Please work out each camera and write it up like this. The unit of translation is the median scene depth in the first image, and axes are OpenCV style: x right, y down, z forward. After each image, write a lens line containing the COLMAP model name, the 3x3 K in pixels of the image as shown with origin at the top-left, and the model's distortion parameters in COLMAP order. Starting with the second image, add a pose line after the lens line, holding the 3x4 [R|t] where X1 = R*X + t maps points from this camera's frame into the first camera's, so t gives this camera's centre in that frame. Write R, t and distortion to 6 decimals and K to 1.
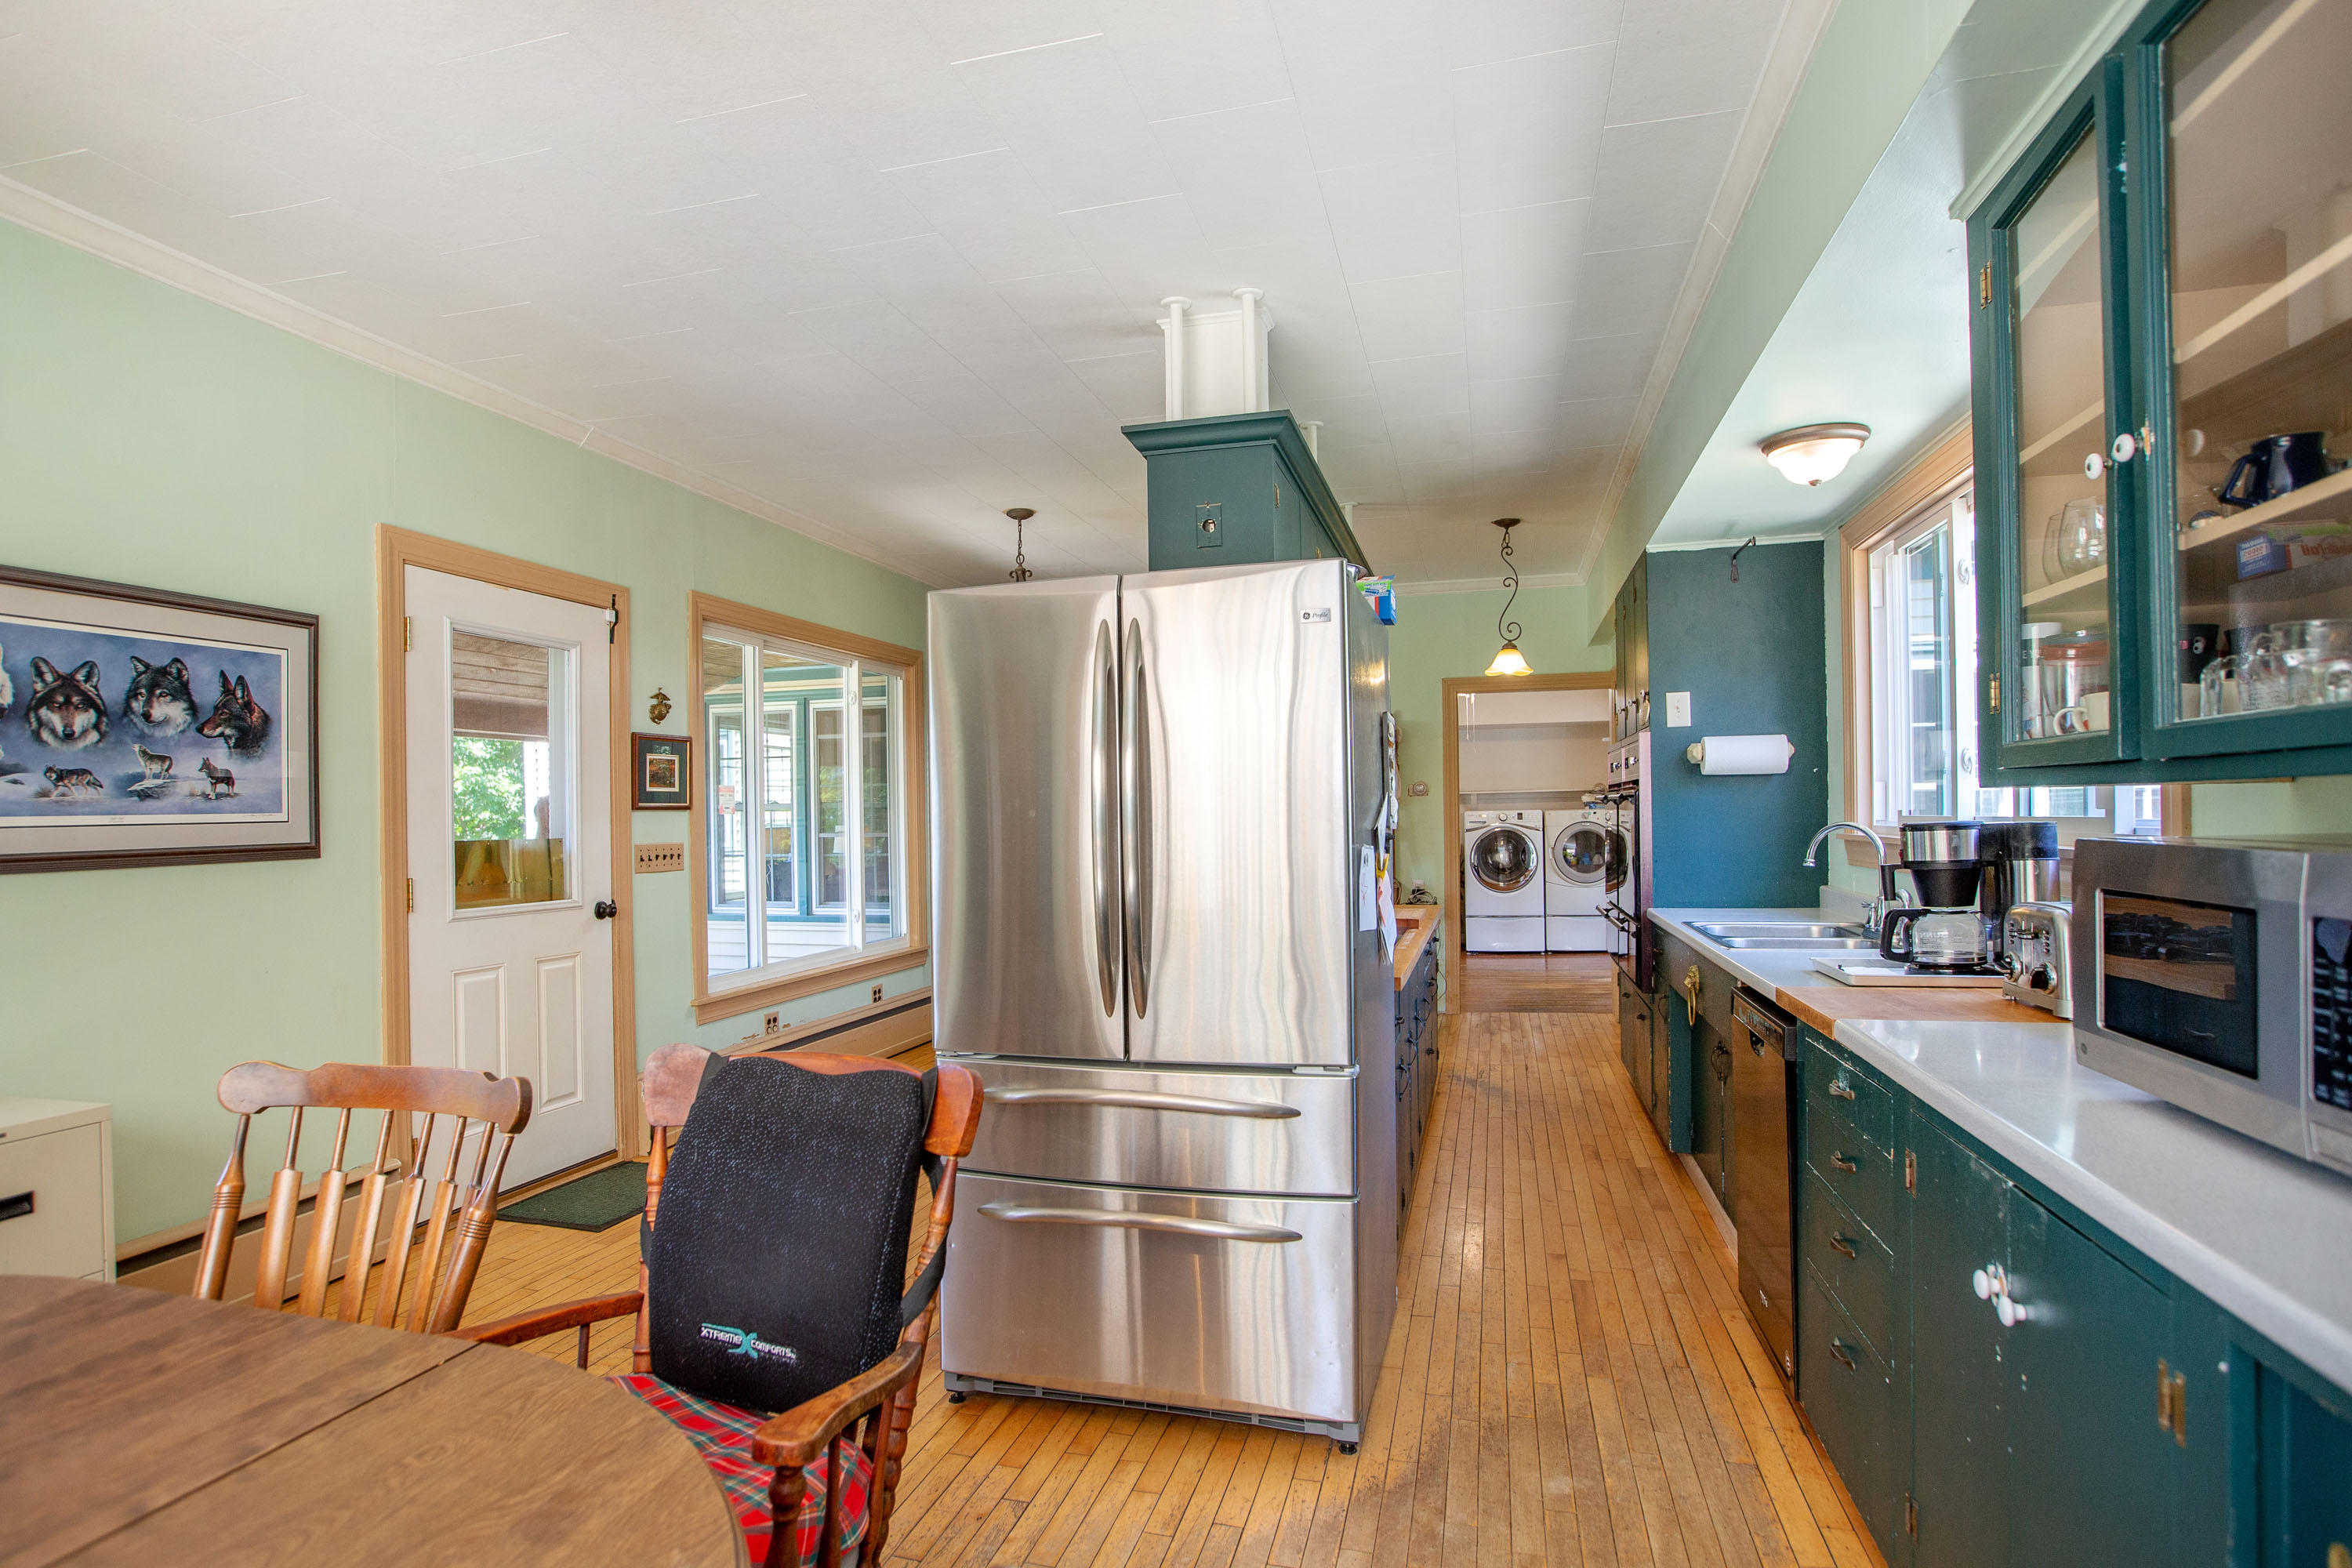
lens RADIAL K [[1212.4, 0, 1174.2], [0, 1212.4, 803.4], [0, 0, 1]] dist [-0.006973, -0.000374]
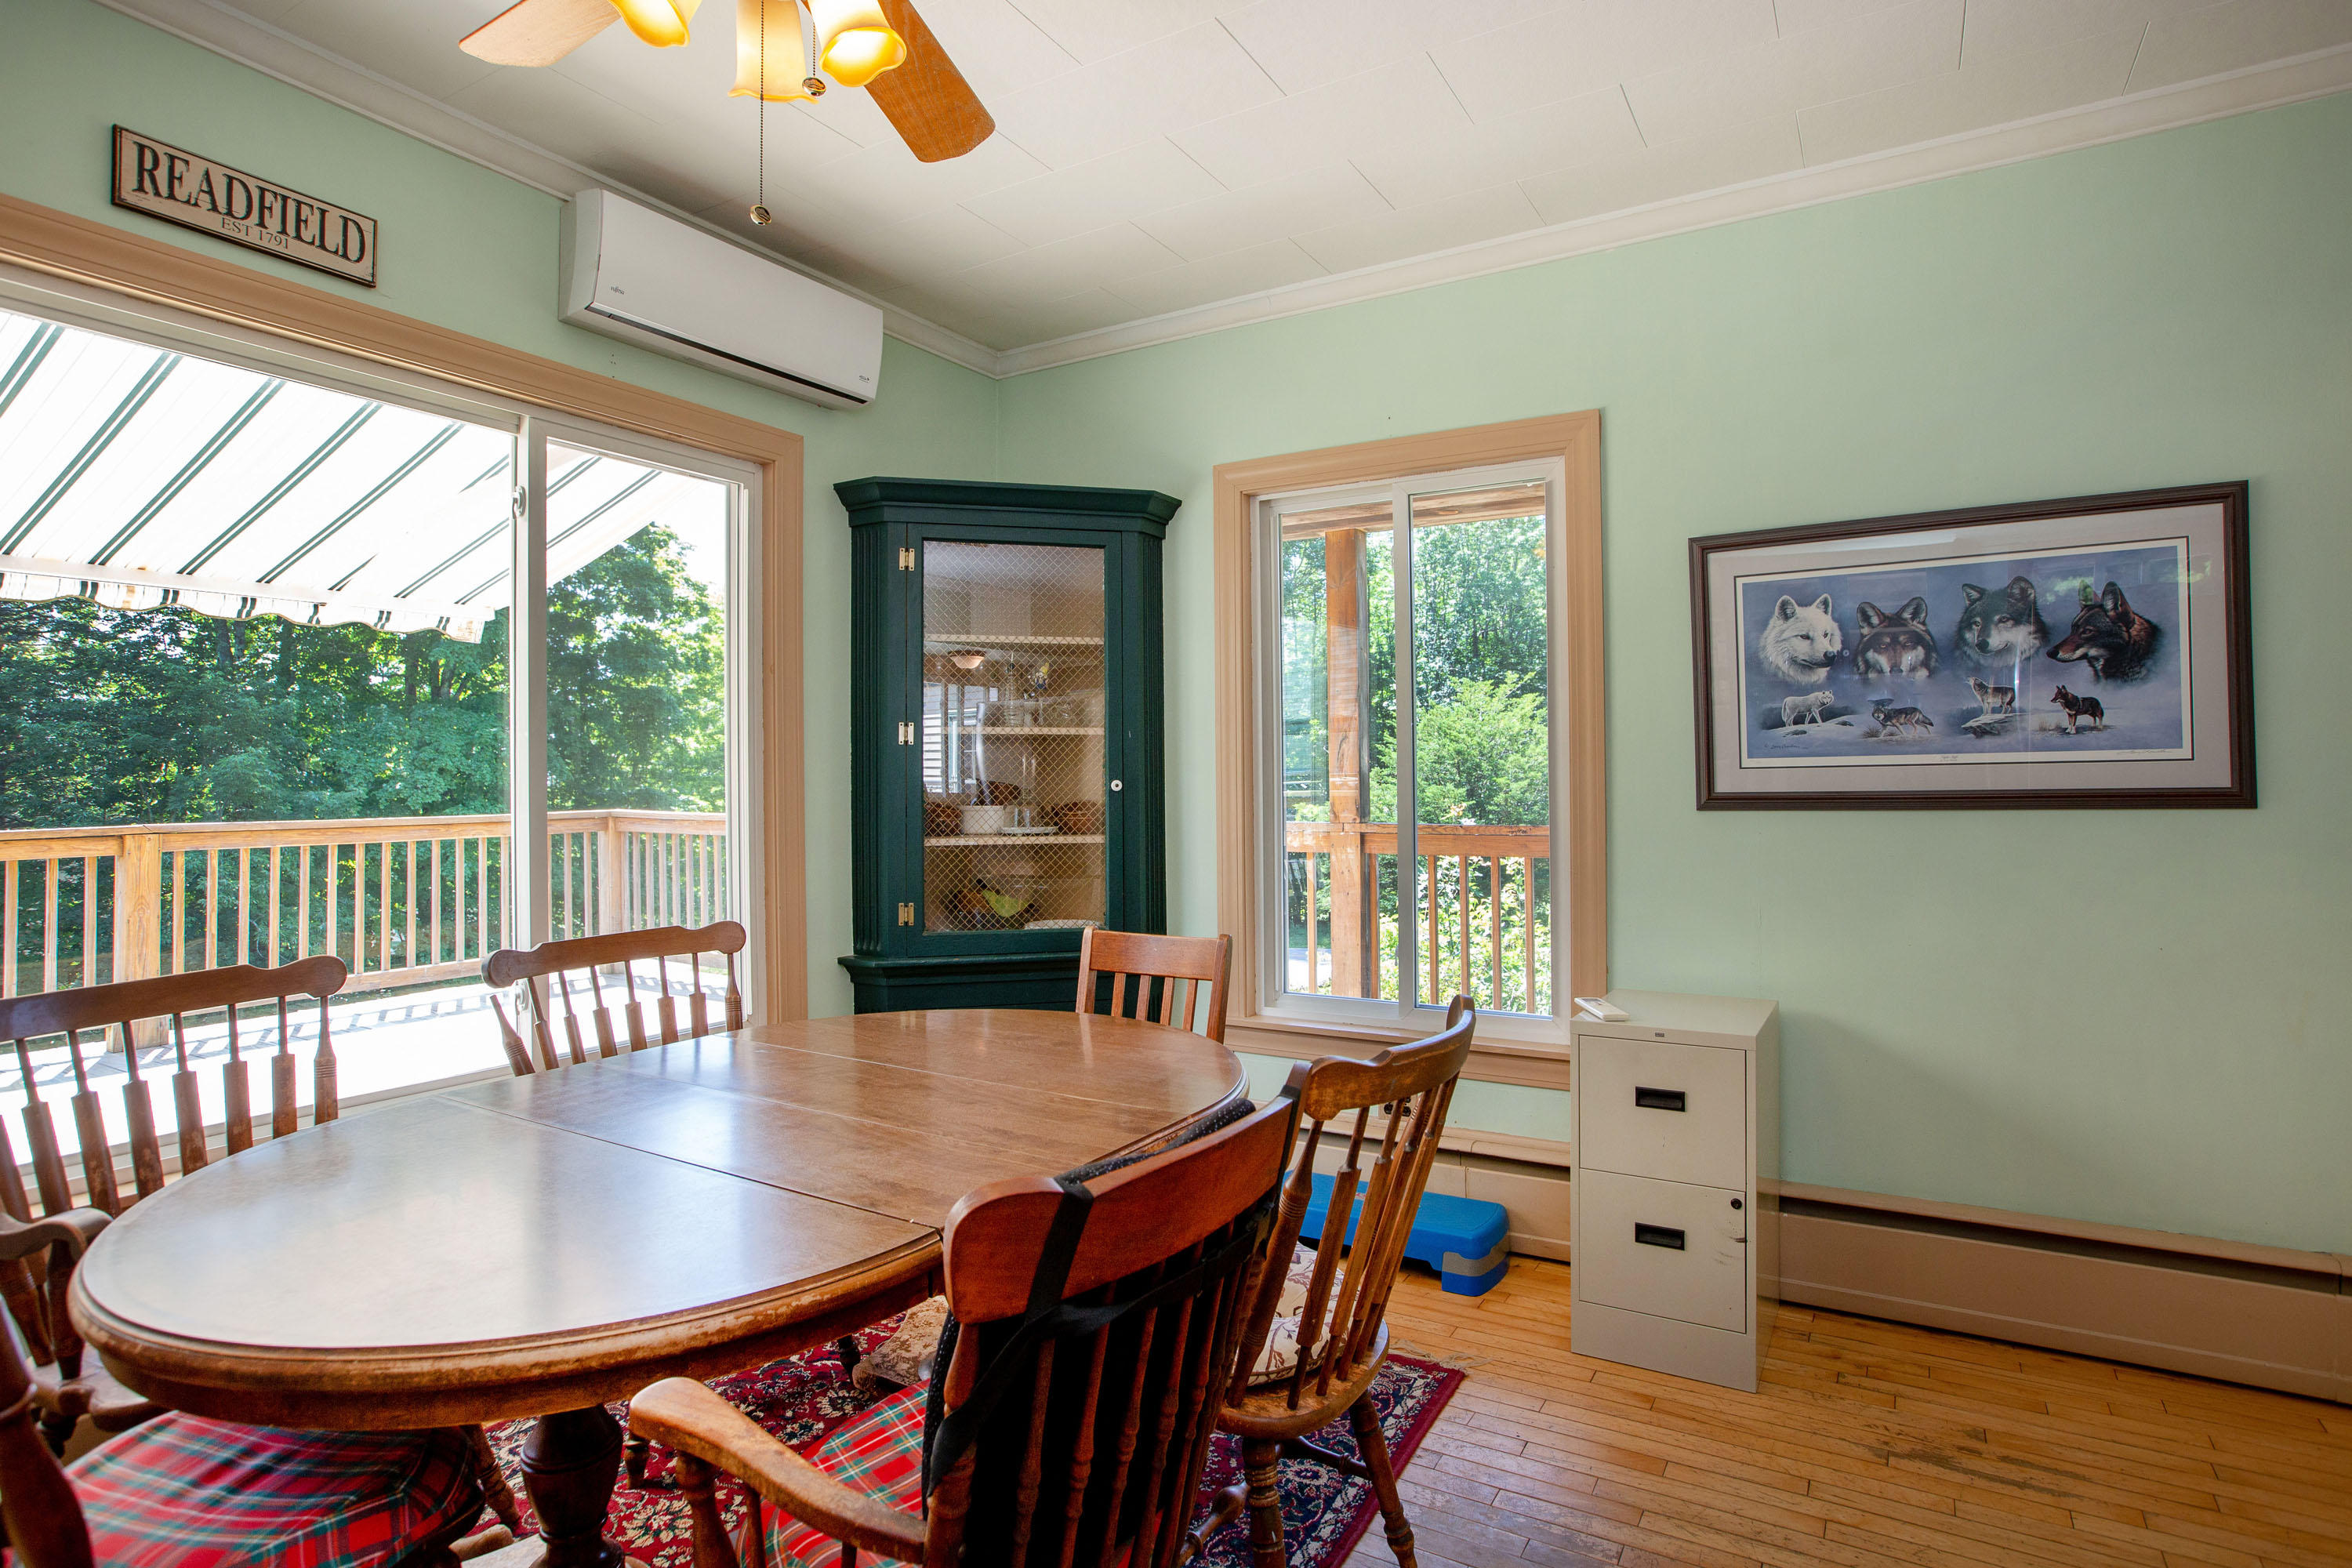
lens RADIAL K [[1212.4, 0, 1179.1], [0, 1212.4, 764.9], [0, 0, 1]] dist [-0.006973, -0.000374]
pose [[-0.270924, 0.014021, -0.962499, 0.206660], [0.023416, 0.999694, 0.007972, -0.003114], [0.962316, -0.020378, -0.271170, 0.656269]]
